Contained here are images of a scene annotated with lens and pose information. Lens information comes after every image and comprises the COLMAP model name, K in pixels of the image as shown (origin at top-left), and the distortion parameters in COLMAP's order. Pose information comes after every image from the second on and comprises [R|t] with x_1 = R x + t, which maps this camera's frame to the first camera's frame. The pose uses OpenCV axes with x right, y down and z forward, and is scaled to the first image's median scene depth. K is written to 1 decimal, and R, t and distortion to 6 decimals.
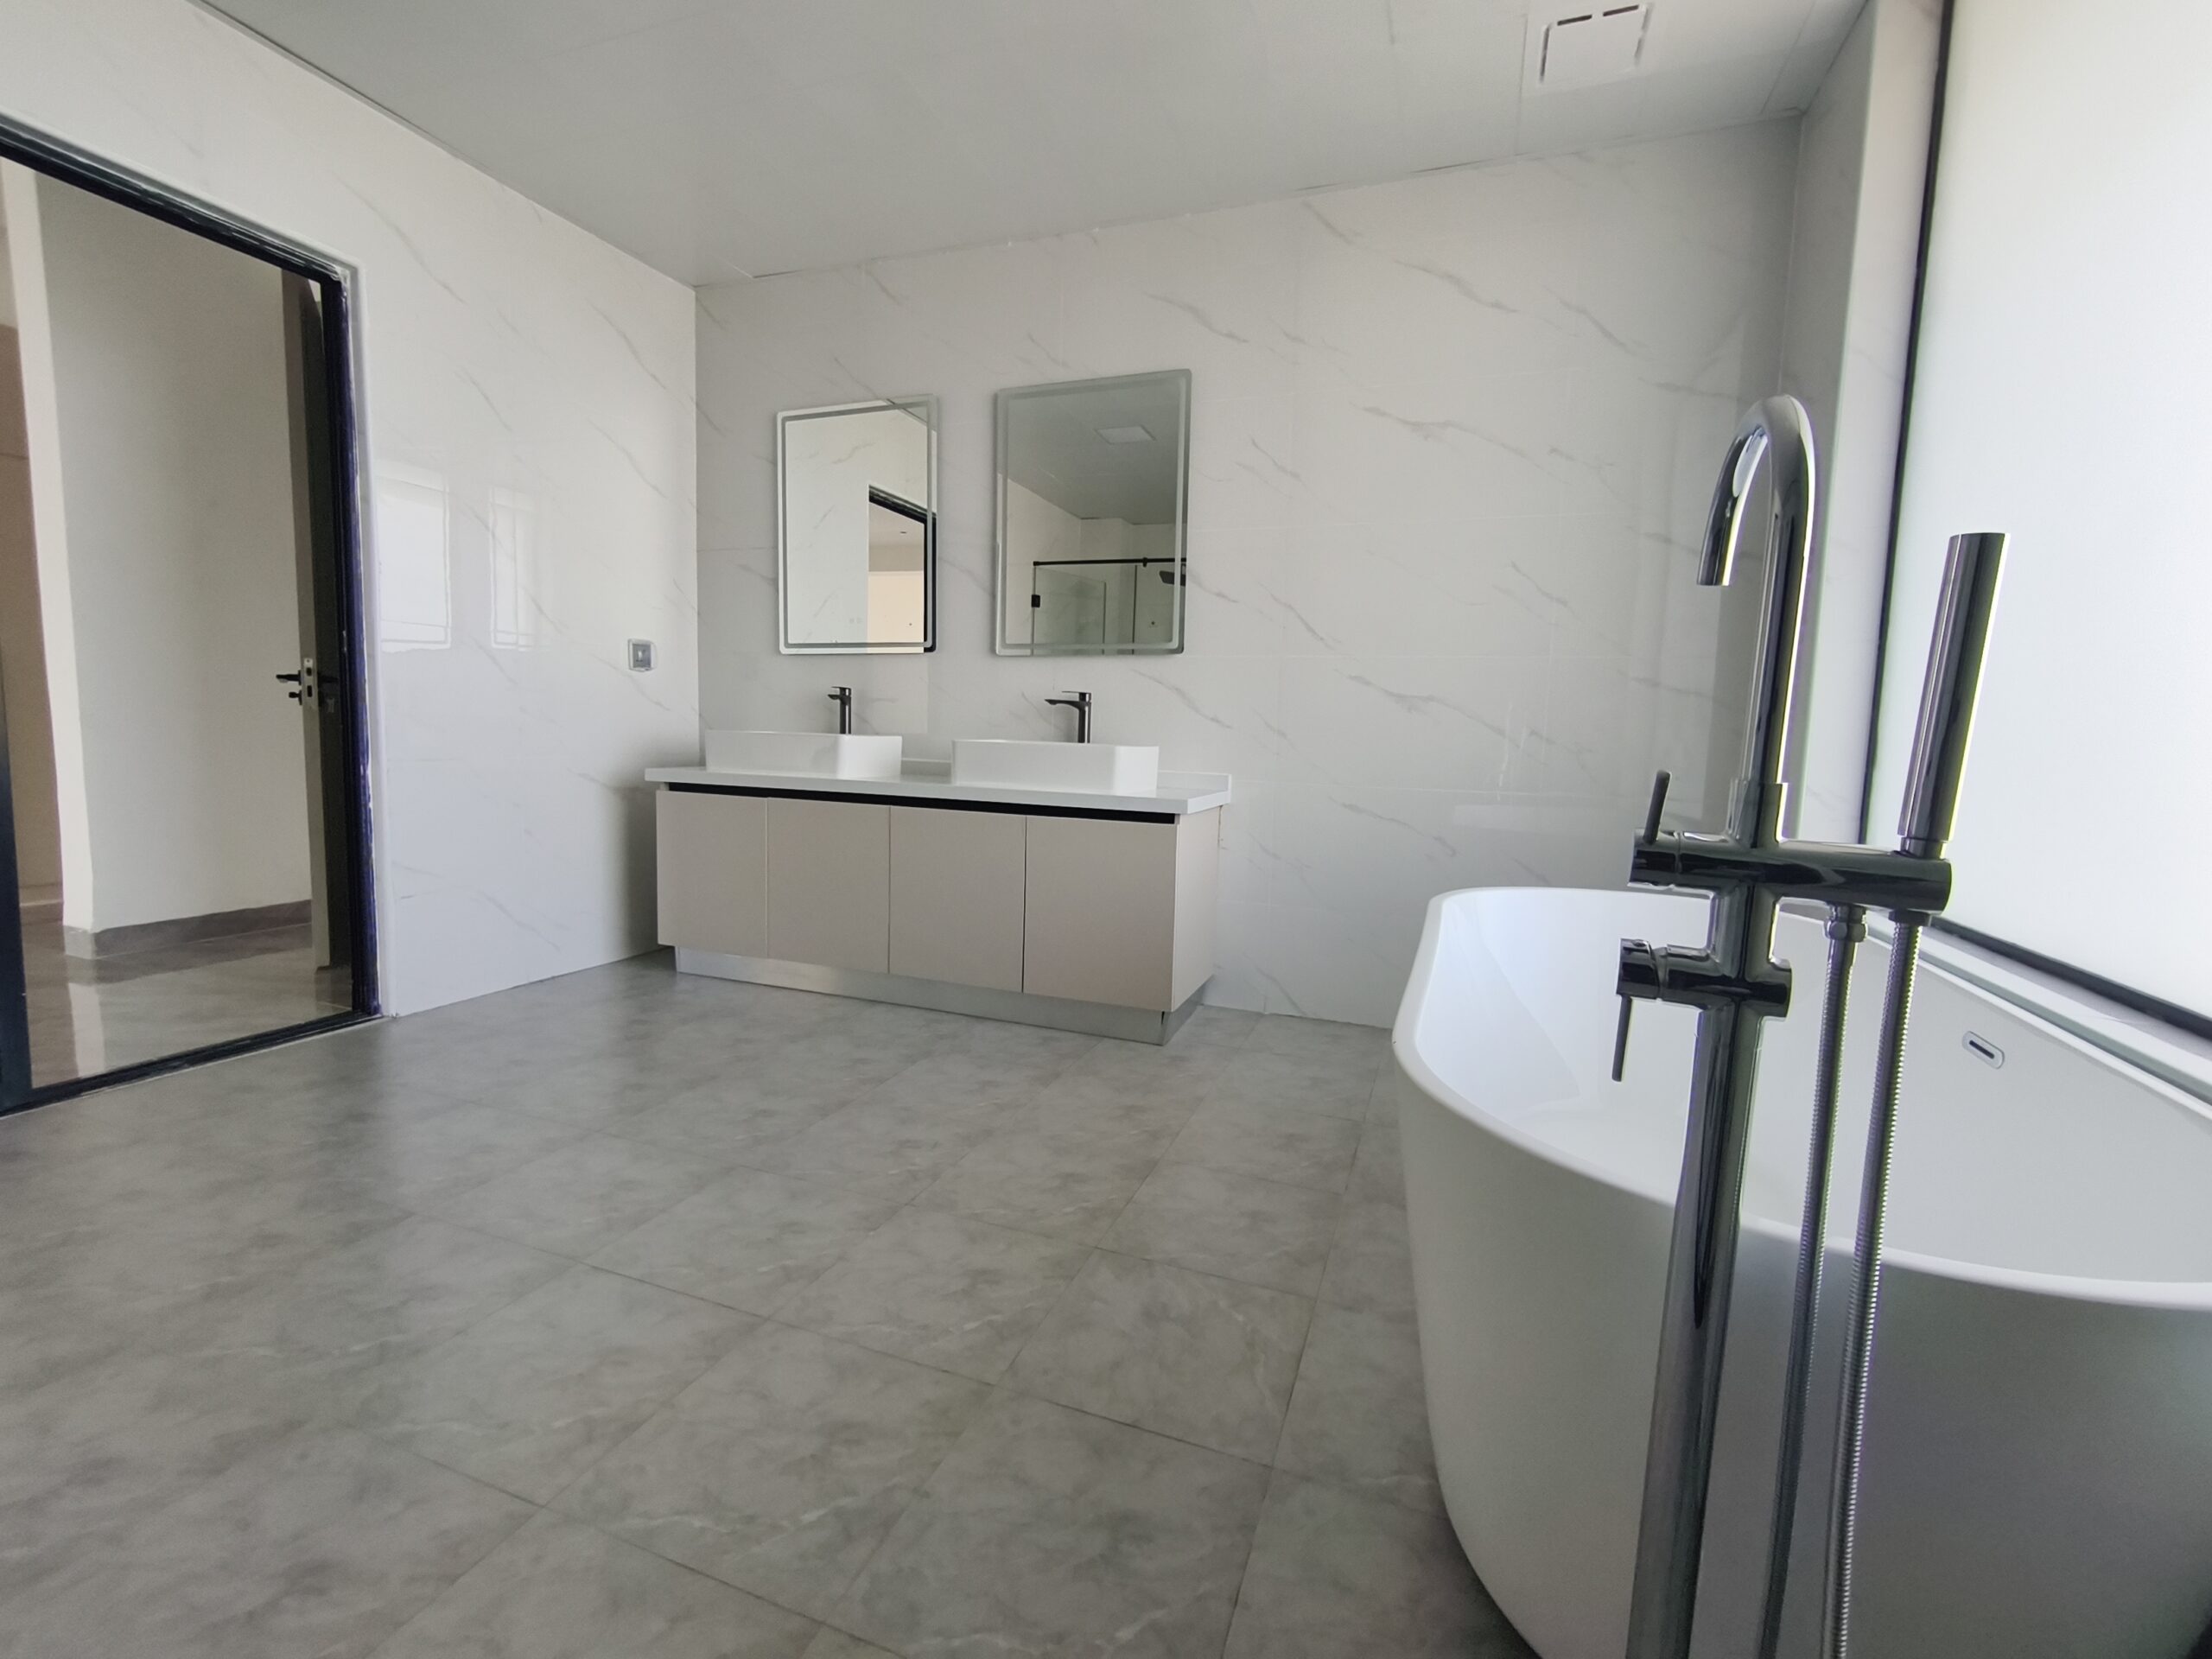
lens RADIAL K [[972.4, 0, 1114.8], [0, 972.4, 818.2], [0, 0, 1]] dist [0.002328, -0.000120]
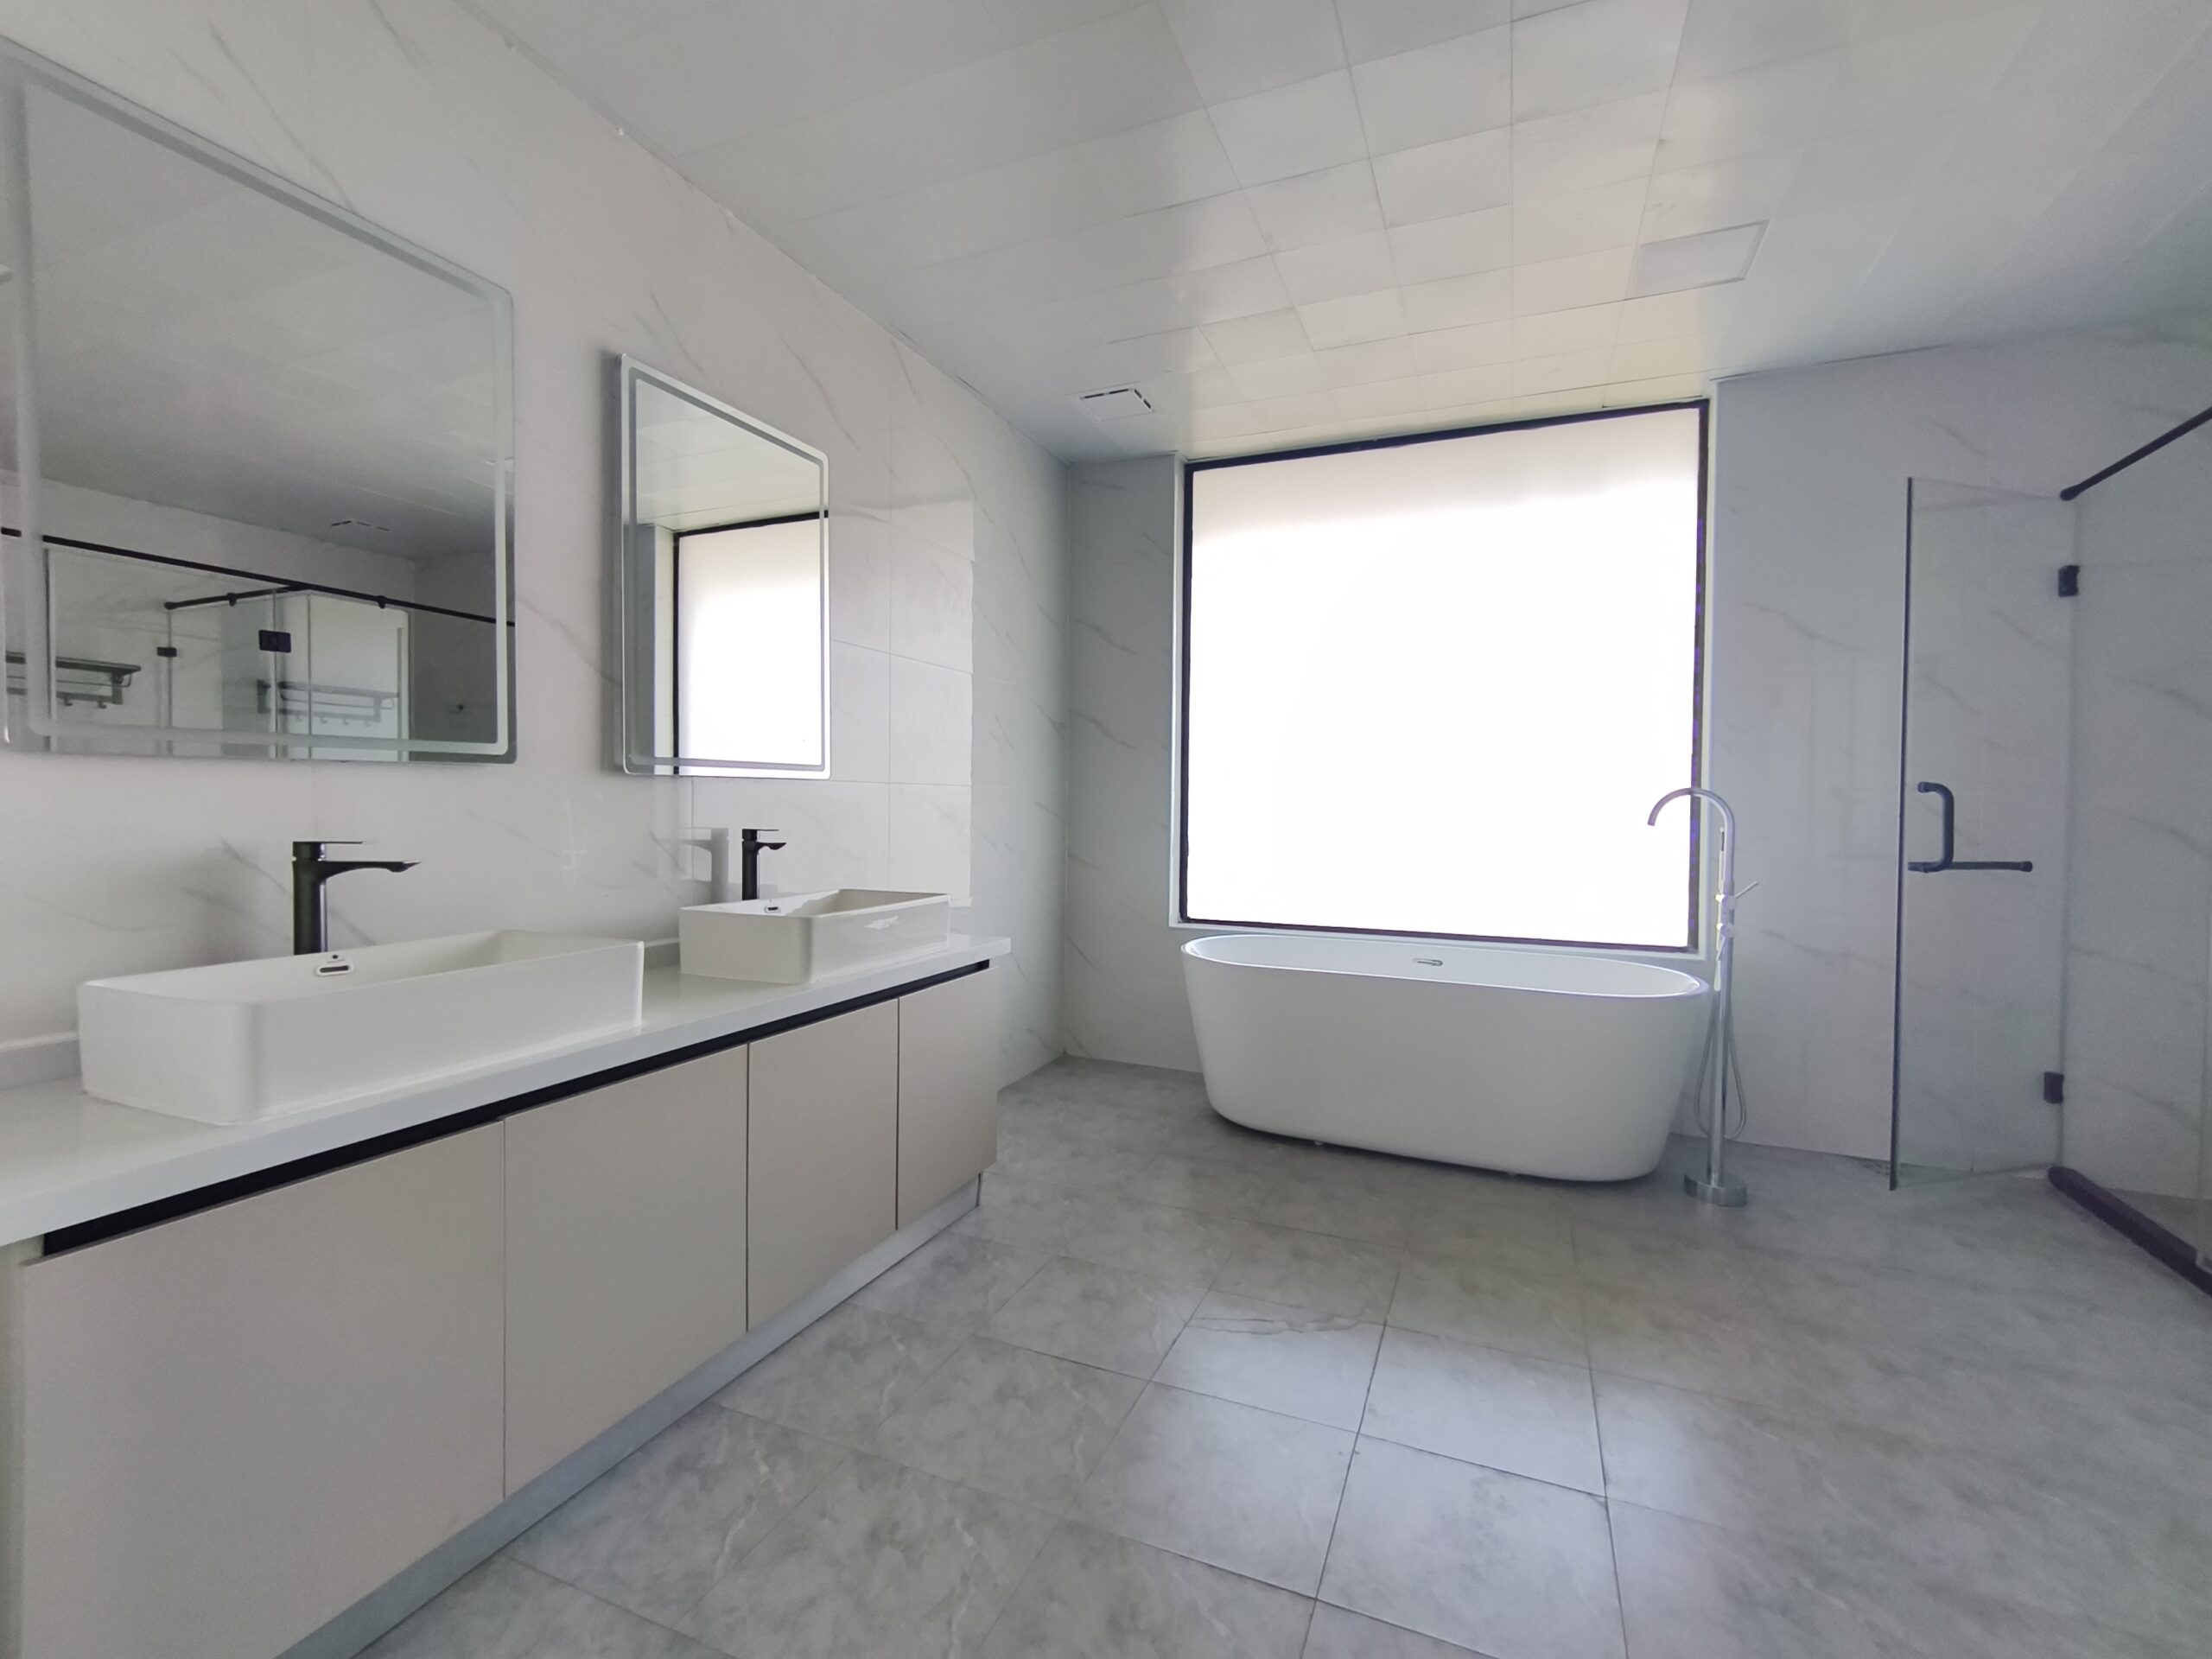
lens RADIAL K [[977.7, 0, 1106.0], [0, 977.7, 829.5], [0, 0, 1]] dist [0.002671, -0.013604]
pose [[0.041074, -0.053531, 0.997721, -0.799514], [0.102891, 0.993482, 0.049067, -0.148938], [-0.993844, 0.100642, 0.046315, 0.750486]]
